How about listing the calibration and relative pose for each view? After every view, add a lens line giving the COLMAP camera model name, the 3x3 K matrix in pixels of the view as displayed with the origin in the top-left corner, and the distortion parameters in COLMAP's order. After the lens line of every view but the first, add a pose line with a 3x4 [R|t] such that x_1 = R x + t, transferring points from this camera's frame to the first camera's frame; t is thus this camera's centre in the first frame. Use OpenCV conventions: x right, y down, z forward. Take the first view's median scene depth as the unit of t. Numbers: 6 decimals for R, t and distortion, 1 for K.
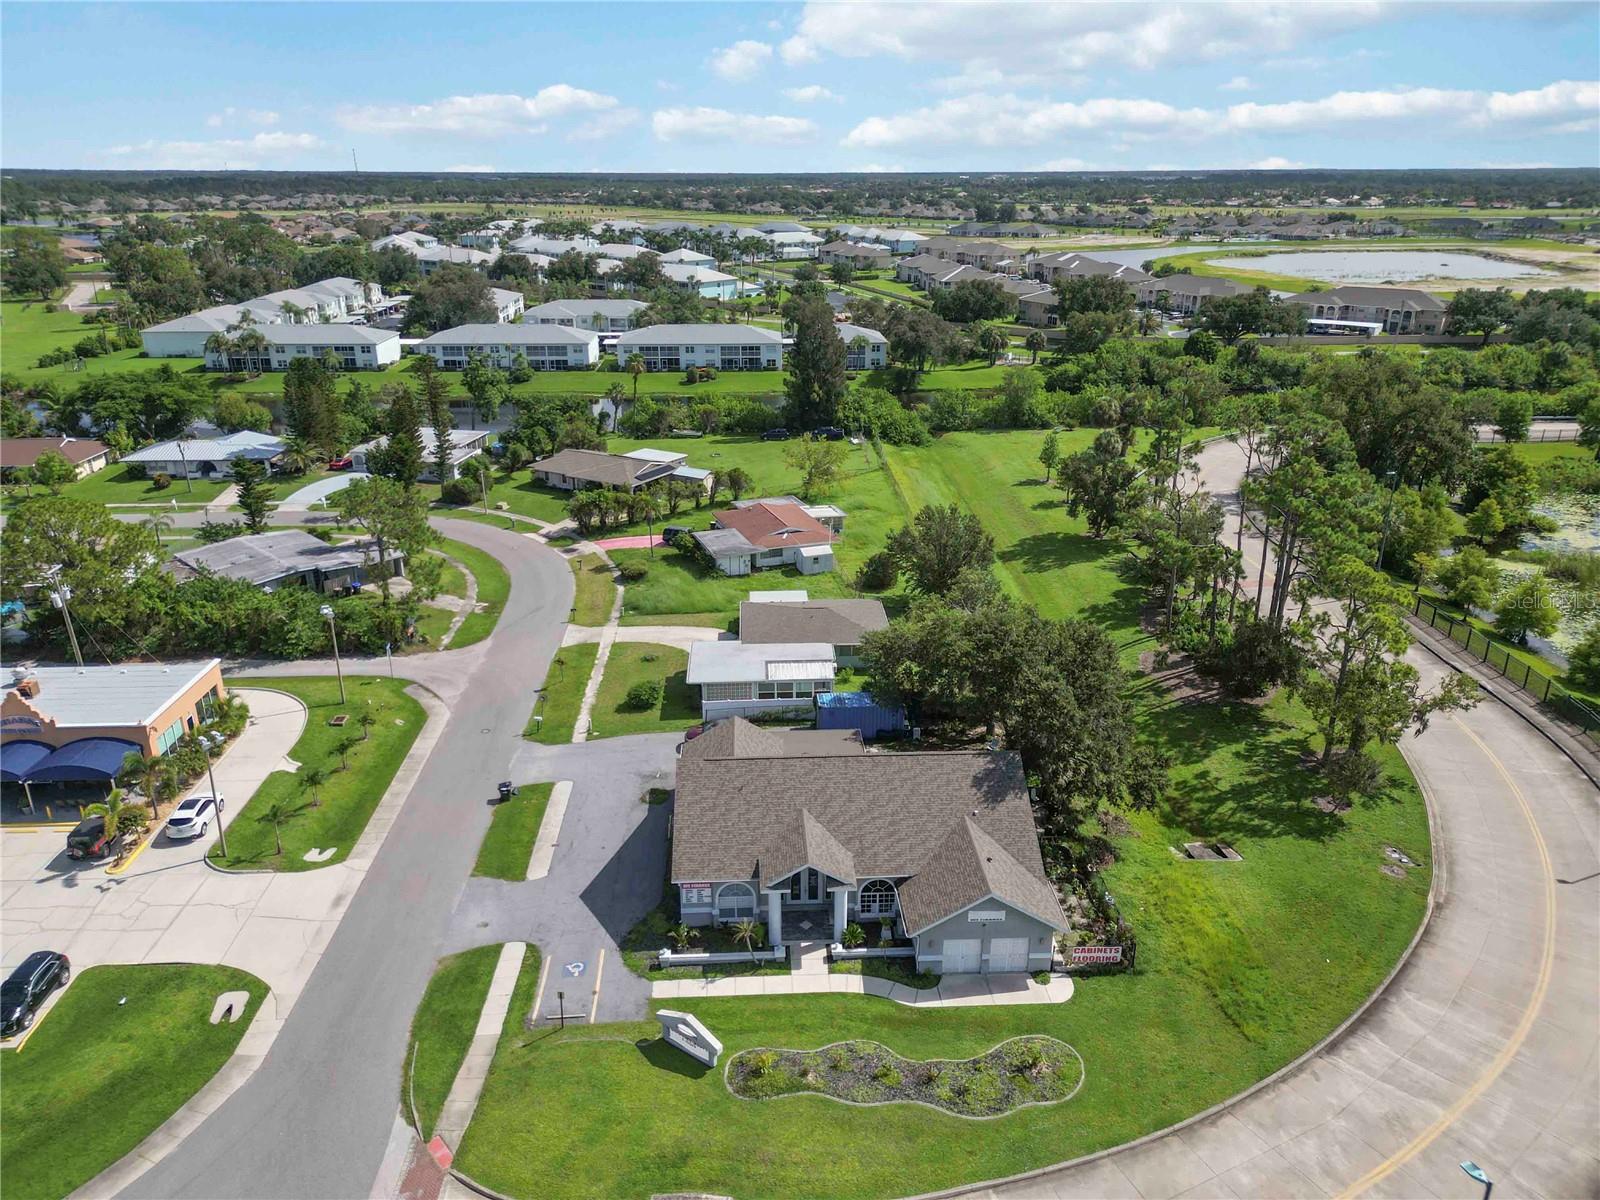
lens RADIAL K [[1119.5, 0, 795.8], [0, 1119.5, 596.3], [0, 0, 1]] dist [0.062441, -0.056136]
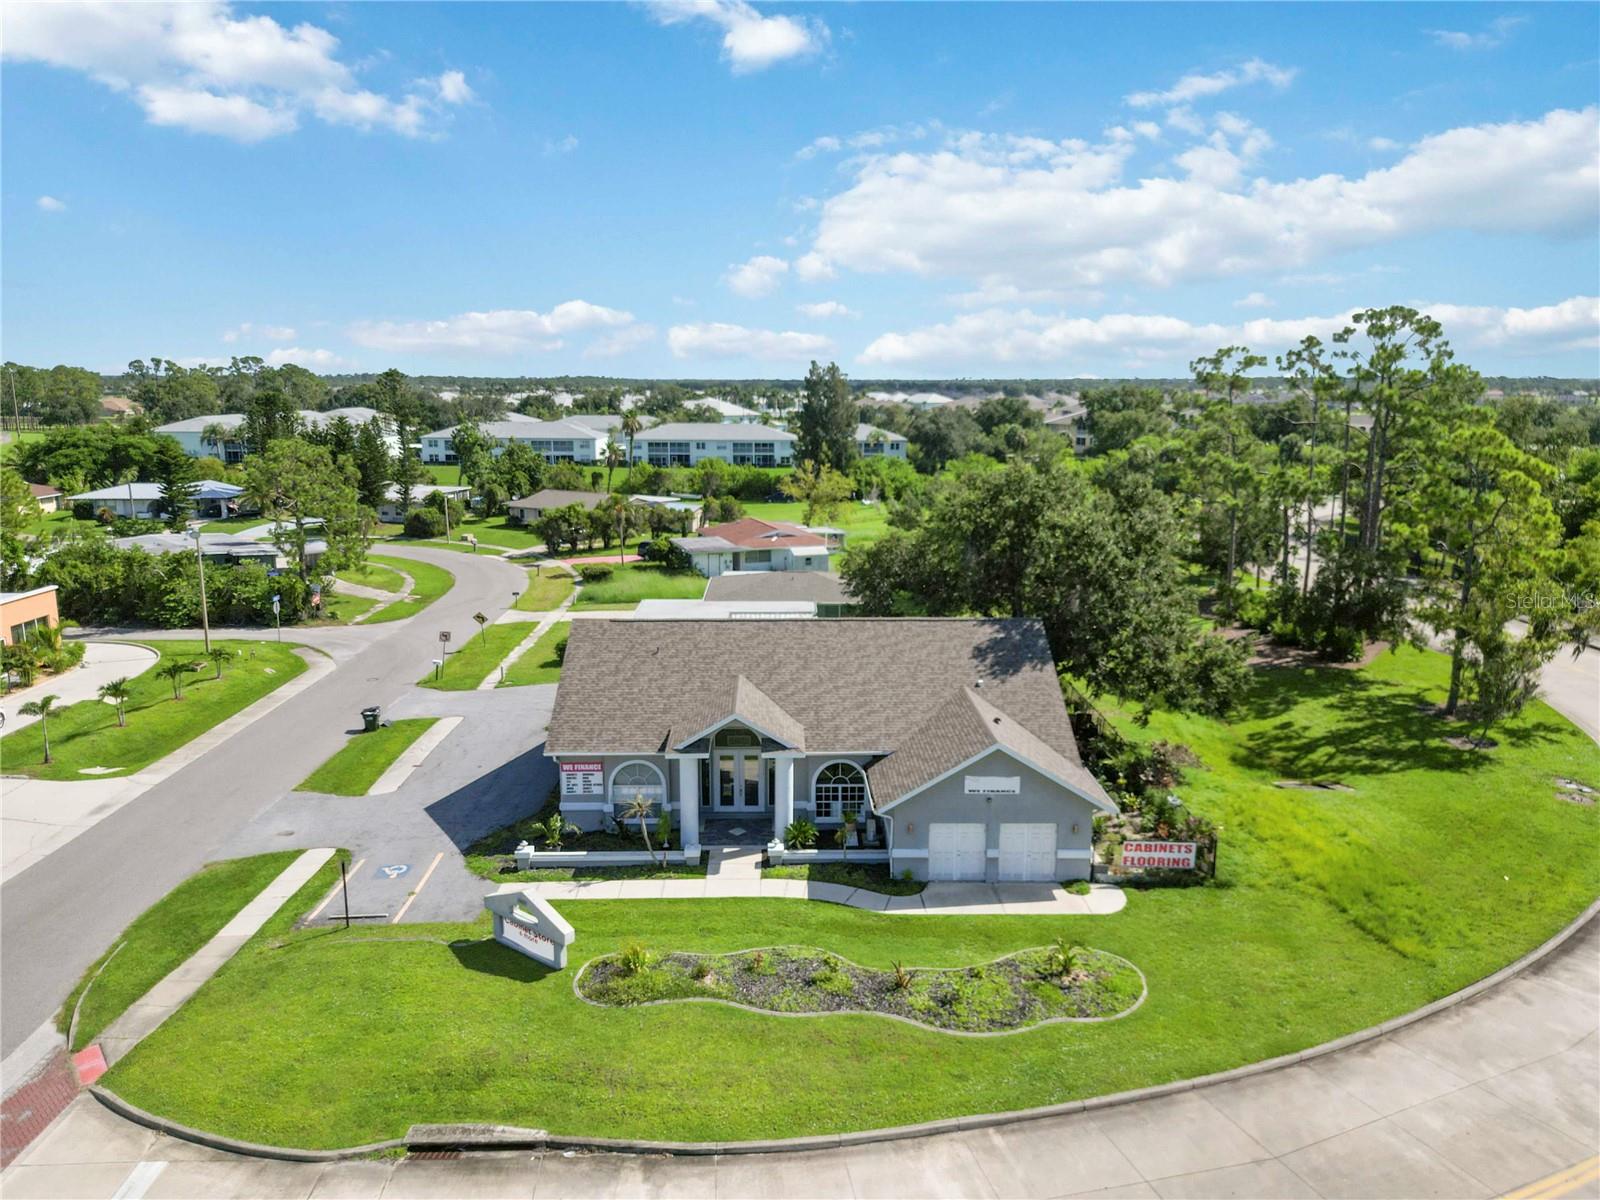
lens RADIAL K [[1128.0, 0, 796.0], [0, 1128.0, 596.4], [0, 0, 1]] dist [0.053230, -0.054277]
pose [[0.999503, 0.009051, -0.030194, 0.065606], [-0.014091, 0.985144, -0.171149, 0.268471], [0.028196, 0.171490, 0.984782, 0.284348]]
